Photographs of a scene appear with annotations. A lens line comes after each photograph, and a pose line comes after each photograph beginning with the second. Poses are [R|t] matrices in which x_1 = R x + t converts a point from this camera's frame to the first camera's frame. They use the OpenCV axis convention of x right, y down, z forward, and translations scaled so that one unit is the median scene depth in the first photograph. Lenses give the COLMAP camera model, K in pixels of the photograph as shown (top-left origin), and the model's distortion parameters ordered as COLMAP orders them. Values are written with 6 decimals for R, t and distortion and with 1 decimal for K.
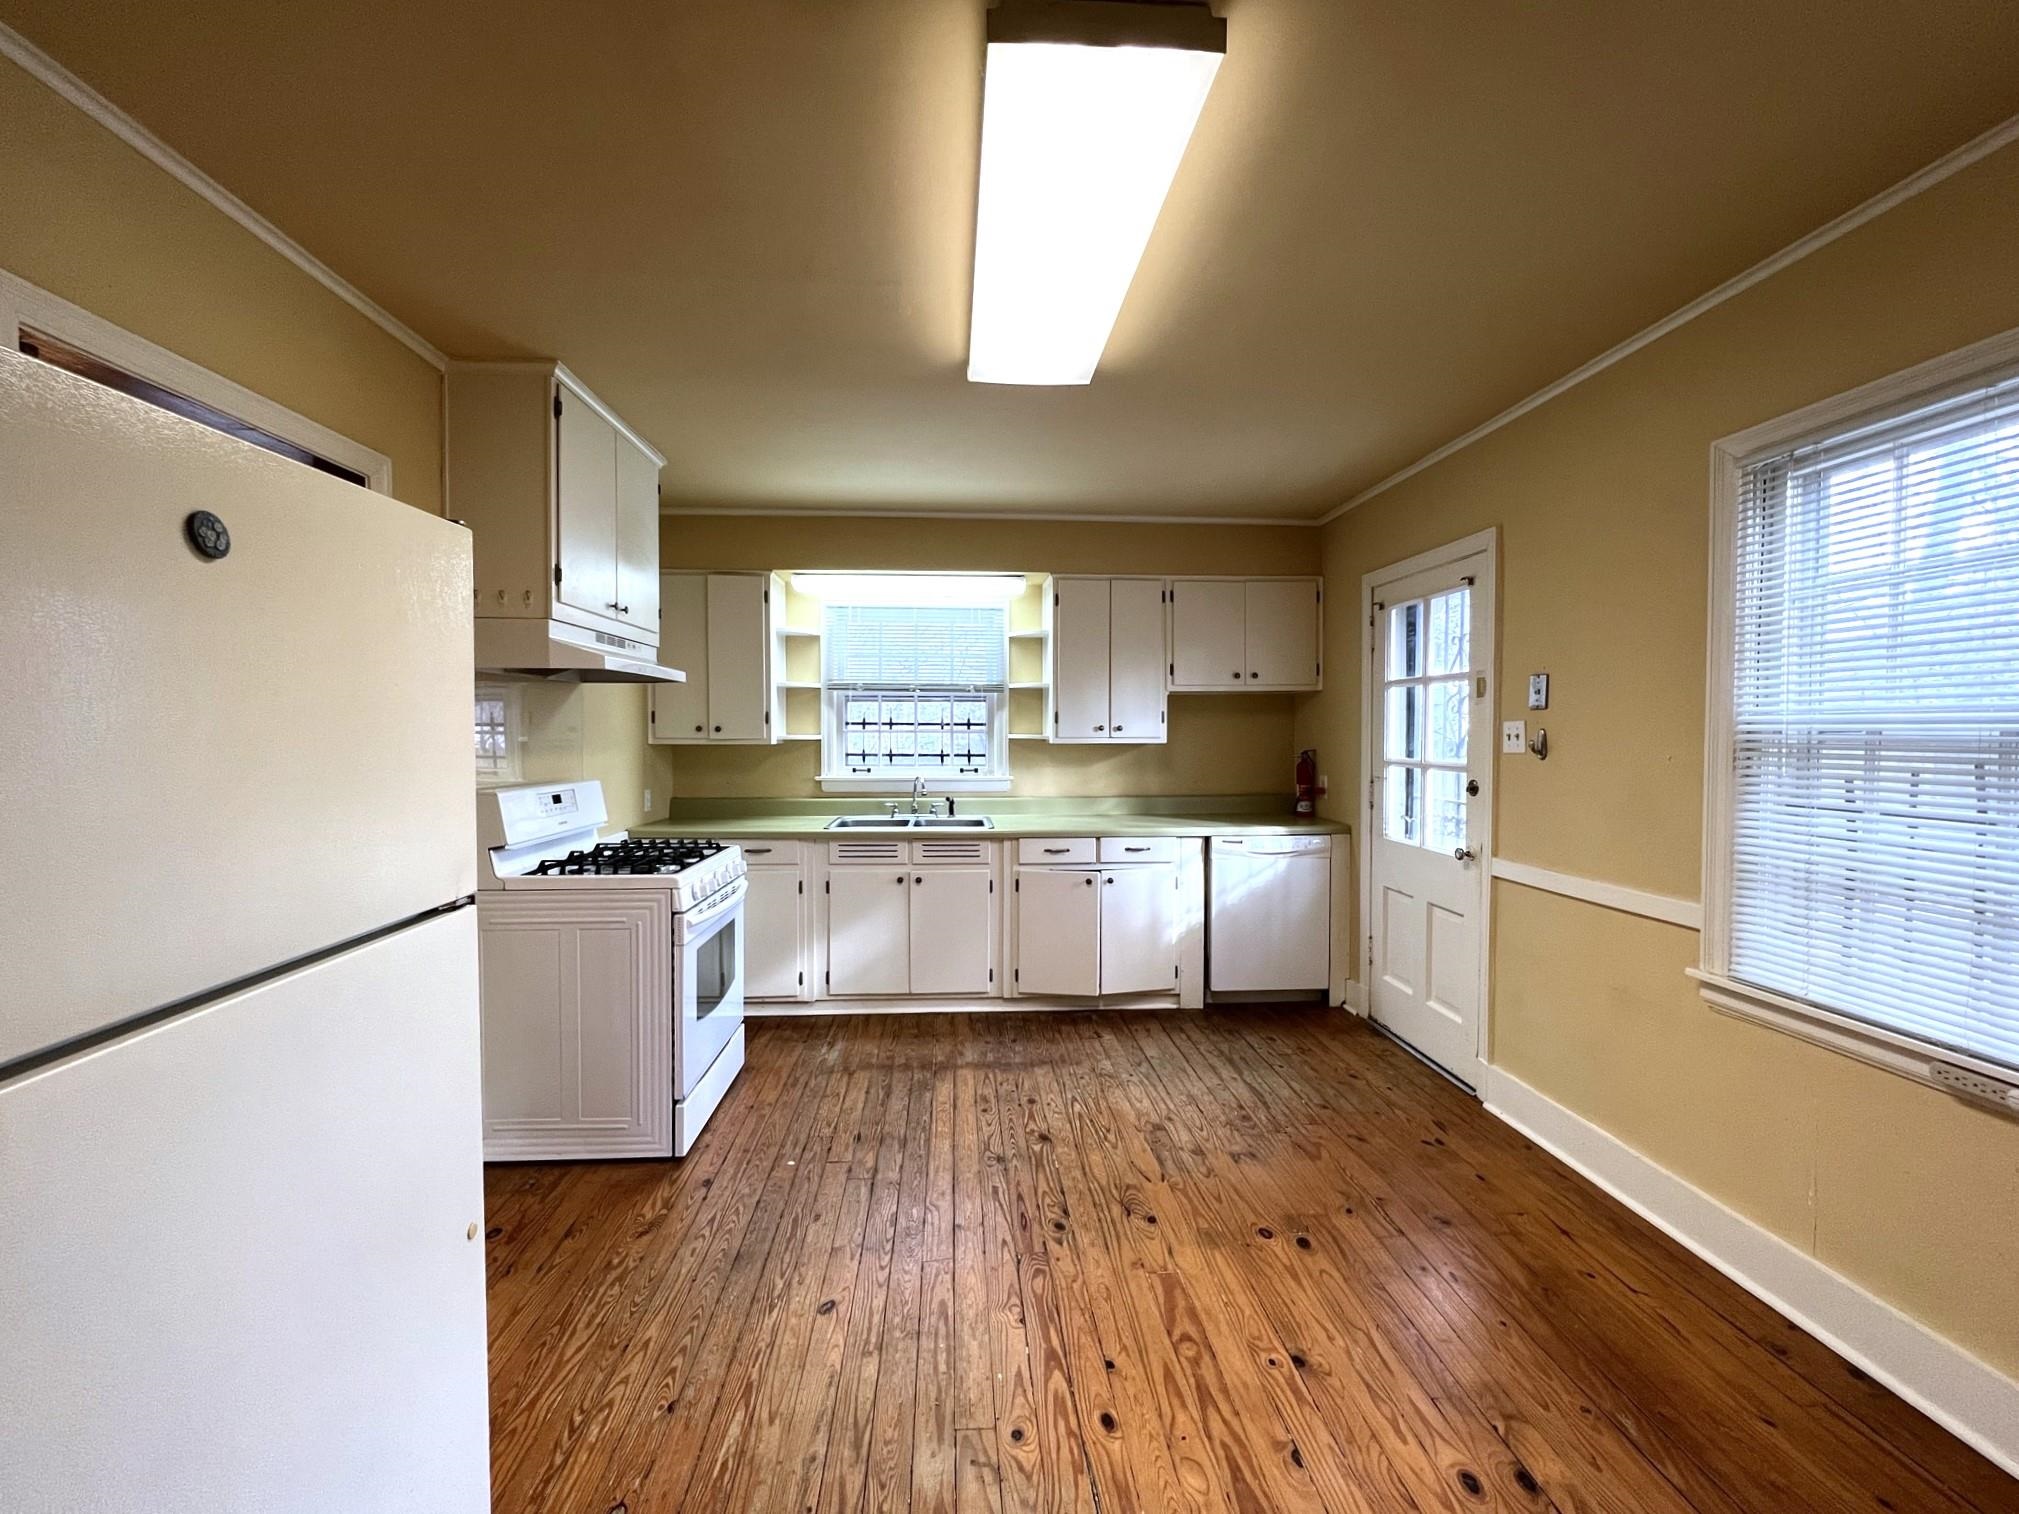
lens RADIAL K [[808.7, 0, 1022.4], [0, 808.7, 750.2], [0, 0, 1]] dist [-0.001962, -0.000284]
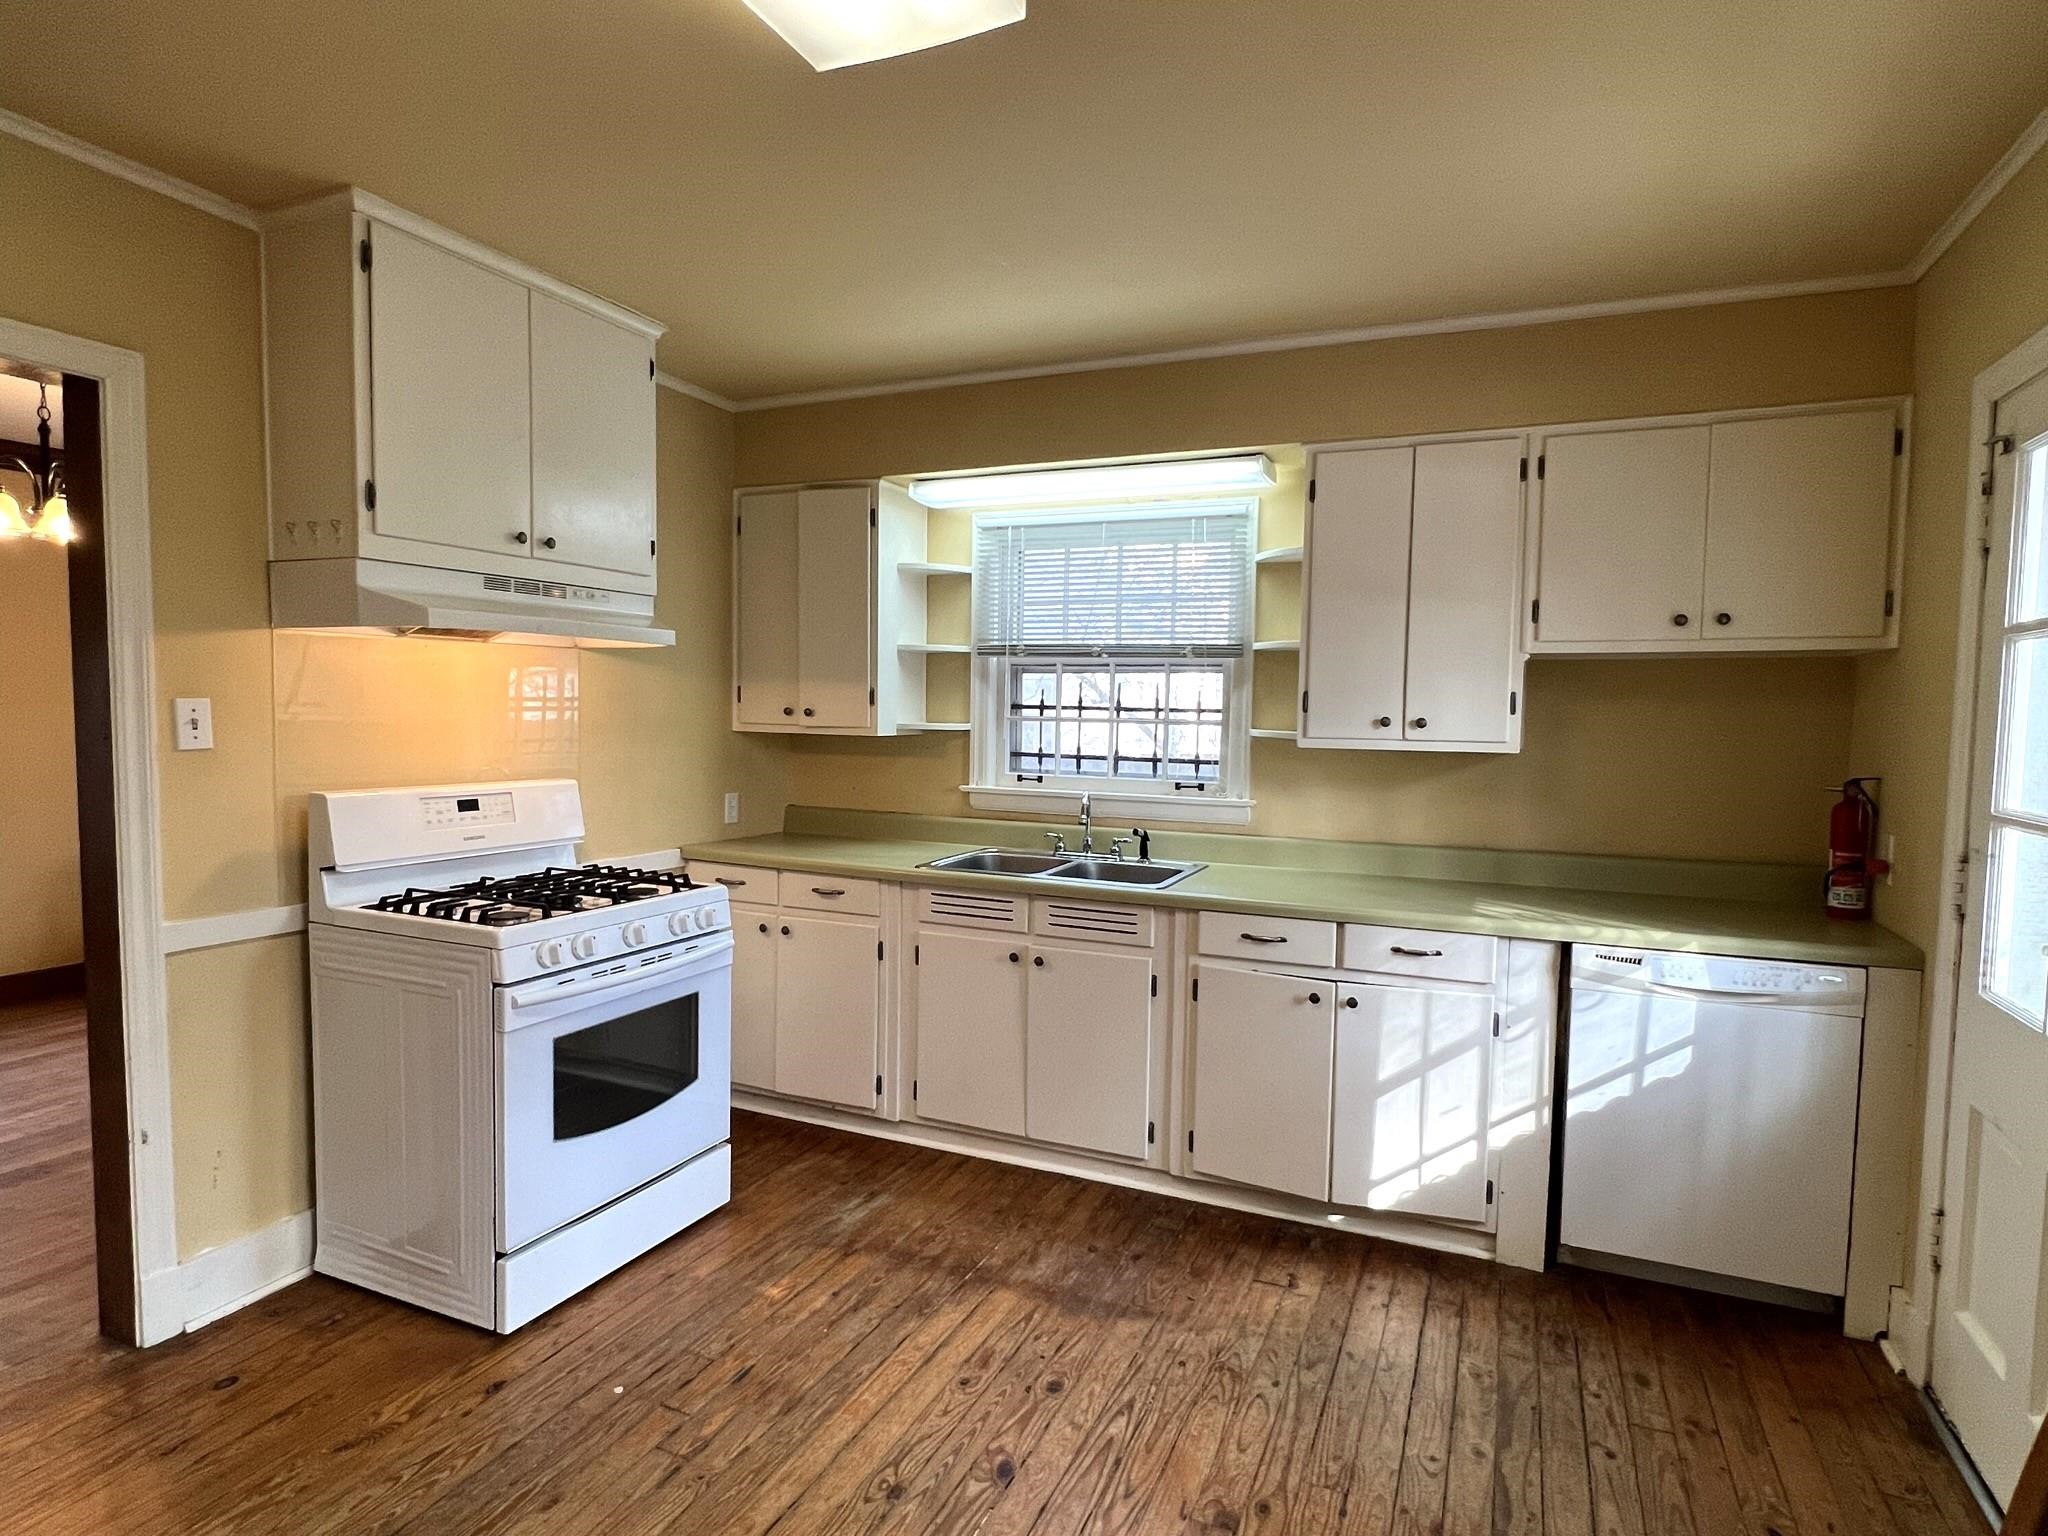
lens RADIAL K [[1110.0, 0, 1044.7], [0, 1110.0, 784.0], [0, 0, 1]] dist [-0.002226, -0.000724]
pose [[0.889244, 0.045585, -0.455157, 0.258412], [-0.027291, 0.998537, 0.046687, -0.015386], [0.456619, -0.029095, 0.889187, 0.247630]]
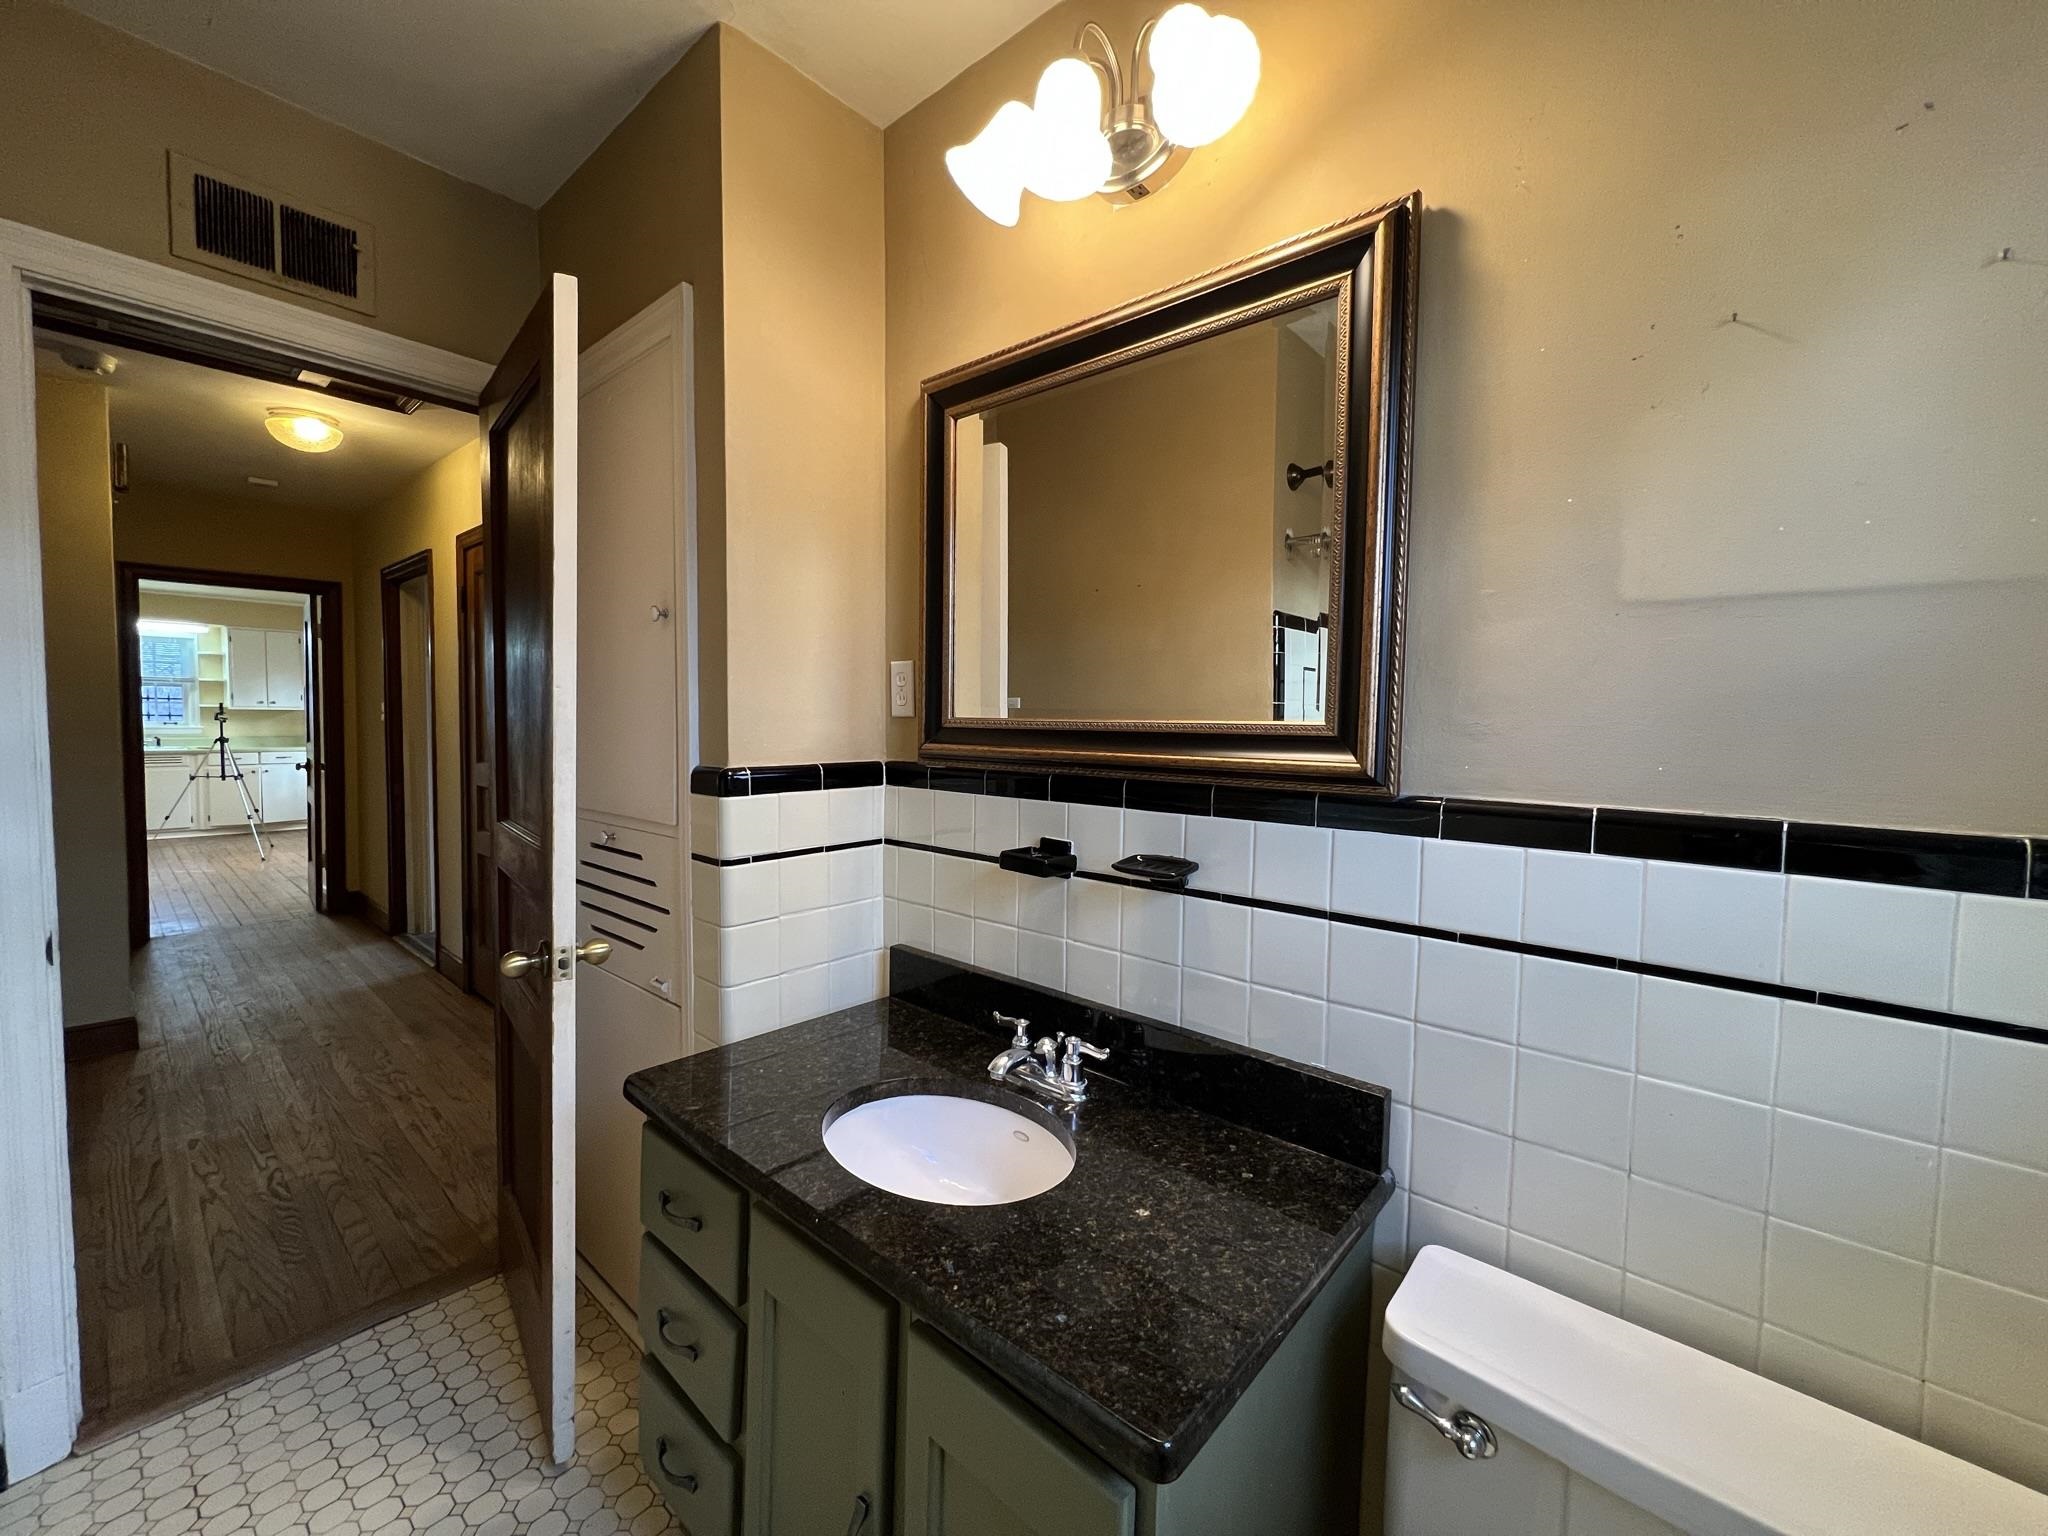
lens RADIAL K [[820.3, 0, 1019.5], [0, 820.3, 759.2], [0, 0, 1]] dist [-0.001962, -0.000284]
pose [[0.721640, -0.026730, 0.691752, 0.047275], [0.002796, 0.999359, 0.035699, 0.054443], [-0.692263, -0.023827, 0.721252, -2.053032]]
